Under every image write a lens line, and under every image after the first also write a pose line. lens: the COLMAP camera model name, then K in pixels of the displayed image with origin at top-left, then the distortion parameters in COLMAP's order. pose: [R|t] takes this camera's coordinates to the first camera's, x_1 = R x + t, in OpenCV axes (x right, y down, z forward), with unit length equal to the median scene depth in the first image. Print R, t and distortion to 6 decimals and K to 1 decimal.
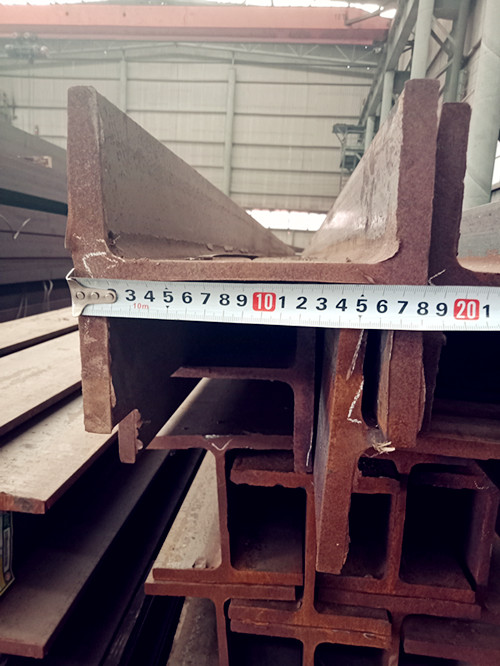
lens RADIAL K [[503.4, 0, 251.1], [0, 503.4, 331.2], [0, 0, 1]] dist [-0.041790, 0.038162]
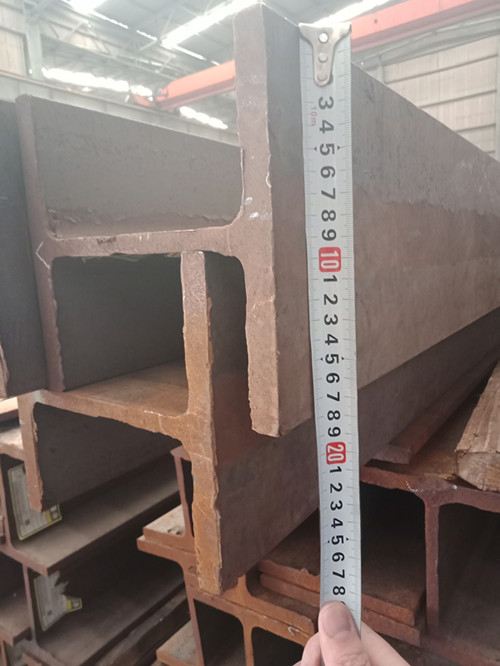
lens RADIAL K [[503.4, 0, 250.3], [0, 503.4, 333.7], [0, 0, 1]] dist [-0.041790, 0.038162]
pose [[0.864568, -0.034719, -0.501314, 0.615813], [0.031967, 0.999390, -0.014083, 0.049990], [0.501497, -0.003850, 0.865151, 0.124316]]
